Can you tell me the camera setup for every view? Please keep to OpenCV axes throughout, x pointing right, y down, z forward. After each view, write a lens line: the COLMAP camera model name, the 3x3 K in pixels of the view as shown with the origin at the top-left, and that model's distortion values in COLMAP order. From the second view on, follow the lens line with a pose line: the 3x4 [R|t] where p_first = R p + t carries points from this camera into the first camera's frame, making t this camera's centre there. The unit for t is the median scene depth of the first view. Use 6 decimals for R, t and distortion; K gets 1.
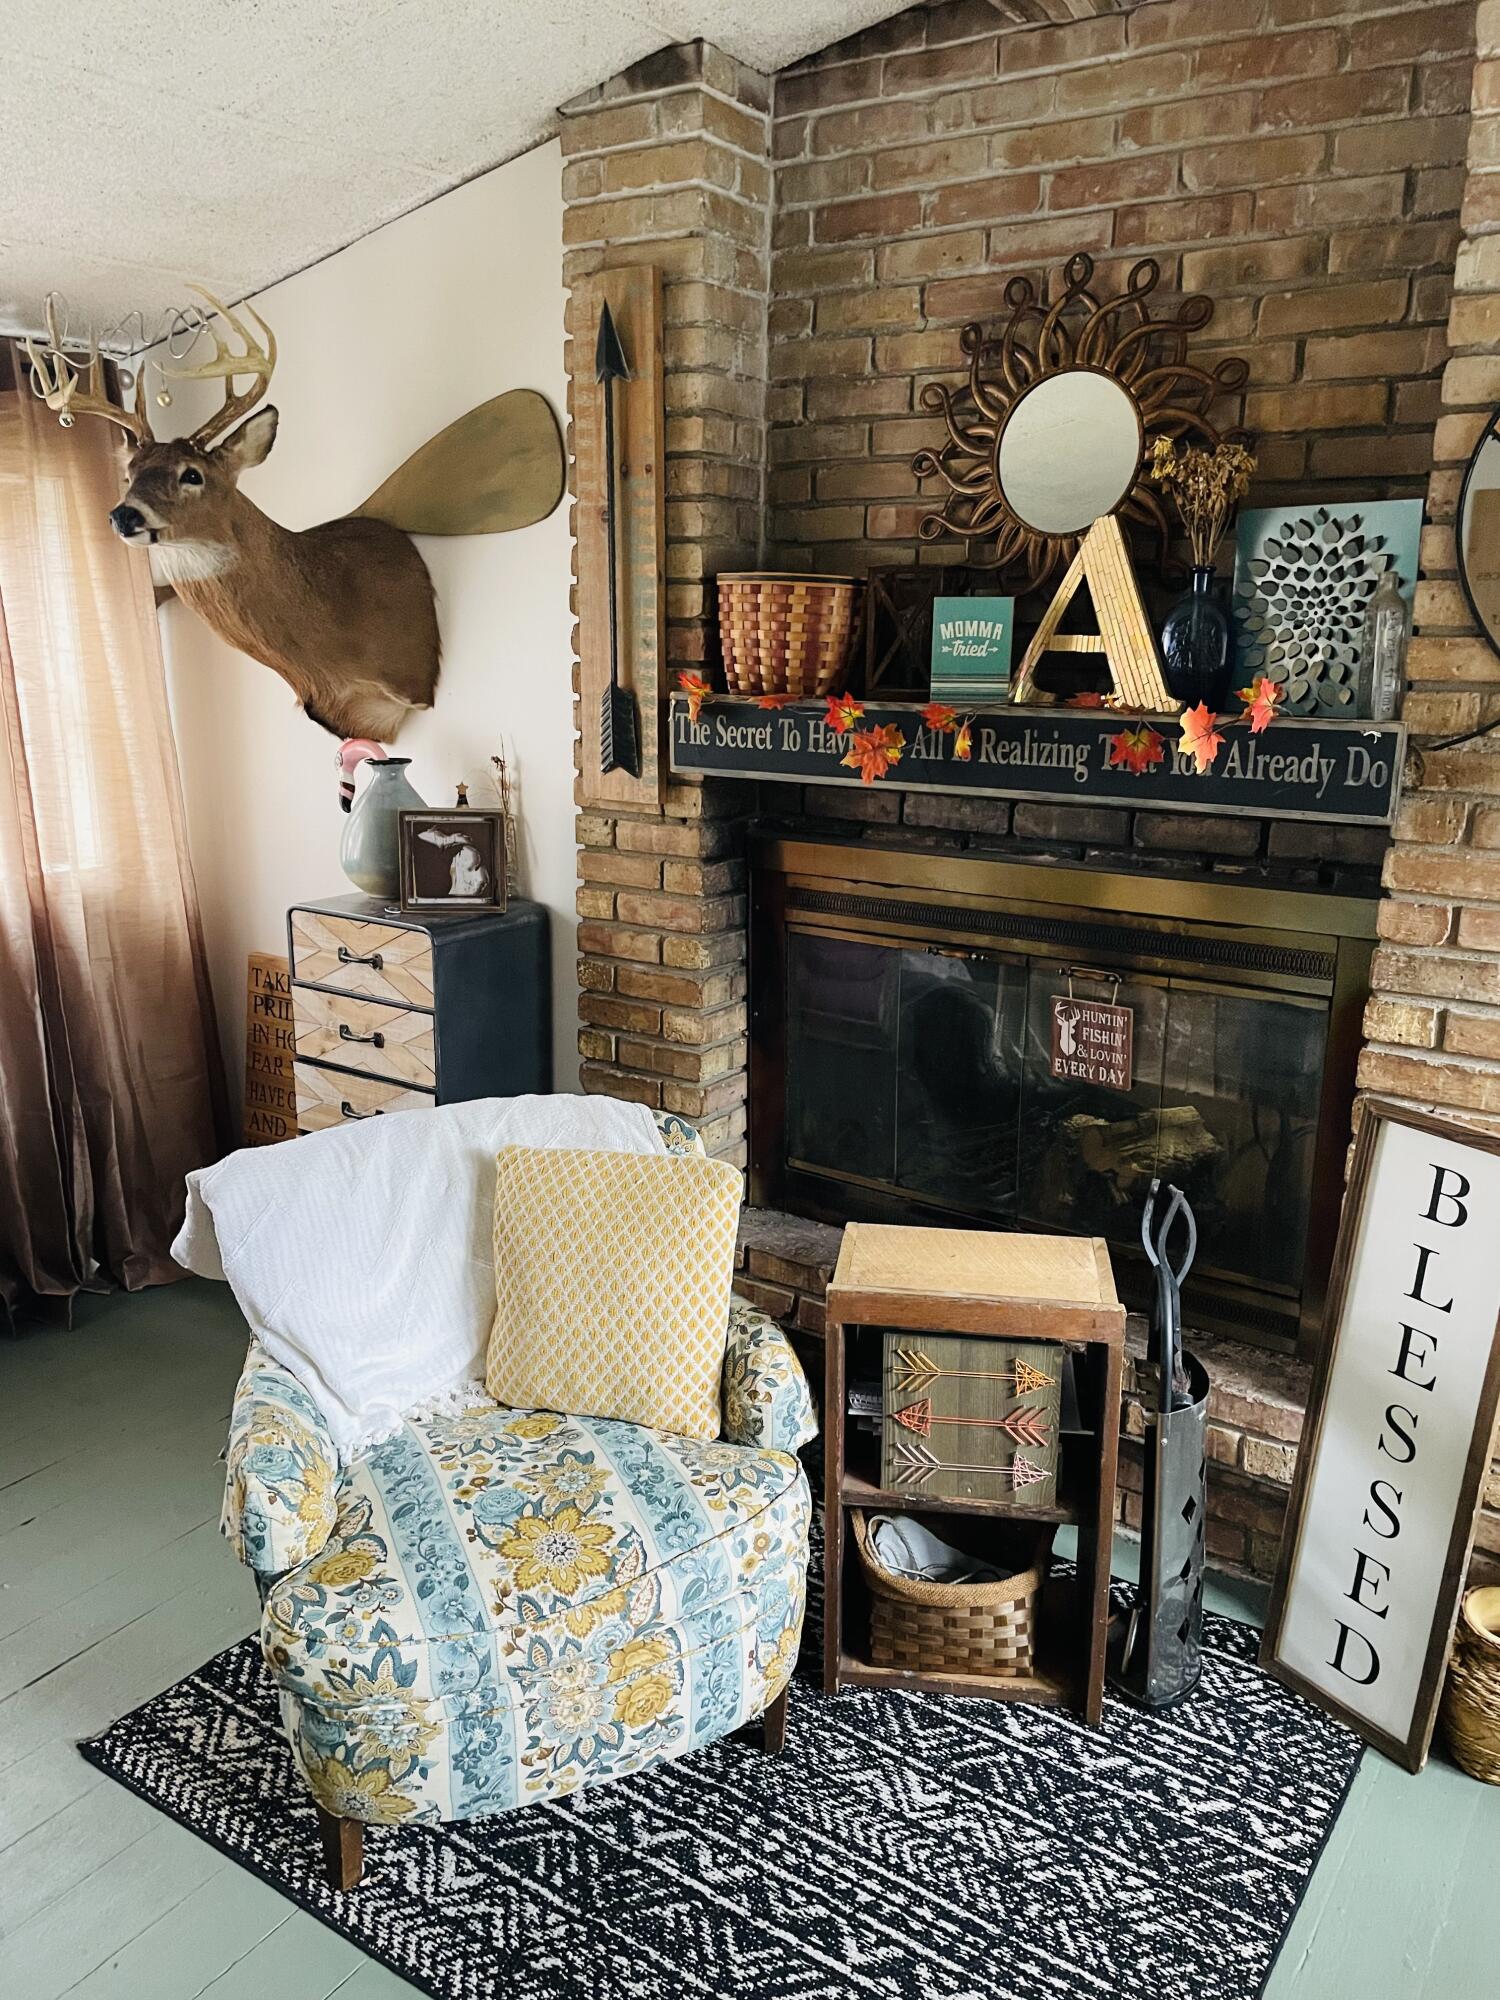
lens RADIAL K [[1509.4, 0, 753.9], [0, 1509.4, 1014.9], [0, 0, 1]] dist [0.052827, -0.056627]
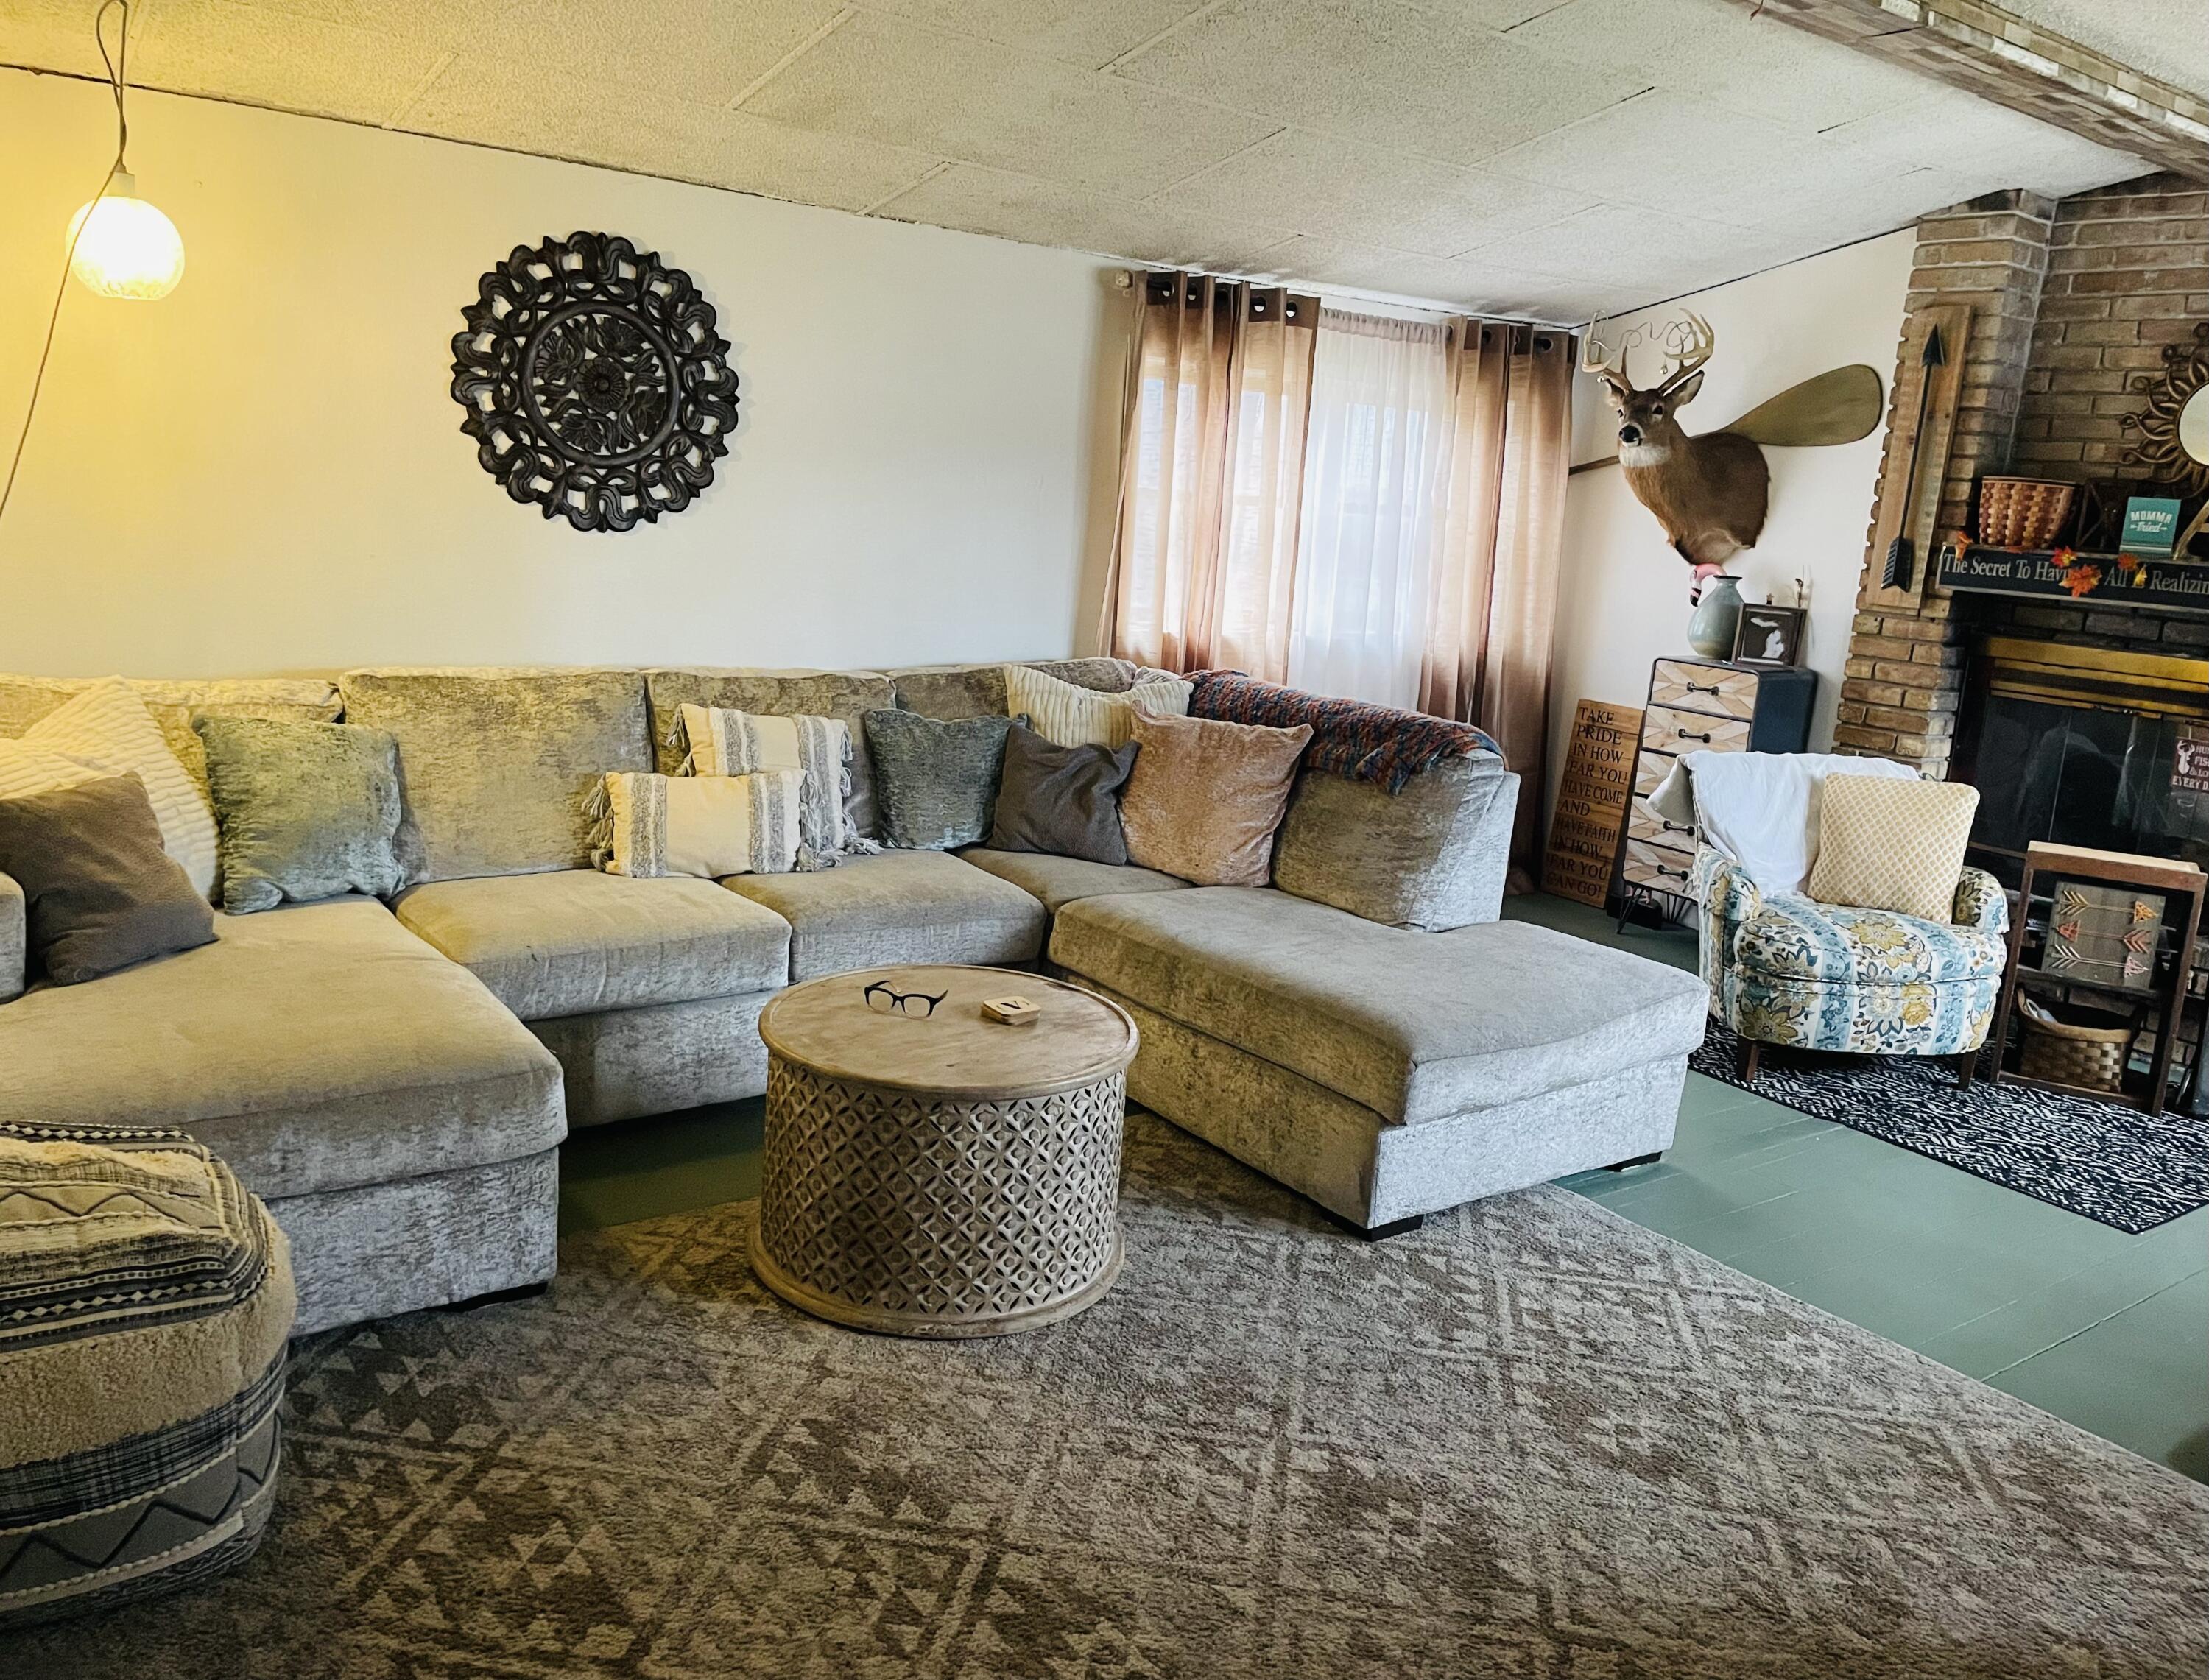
lens RADIAL K [[1709.7, 0, 1088.8], [0, 1709.7, 850.0], [0, 0, 1]] dist [0.054006, -0.074284]
pose [[0.934026, 0.126838, -0.333928, -0.268250], [-0.146354, 0.988653, -0.033838, 0.348650], [0.325847, 0.080477, 0.941991, -1.160993]]
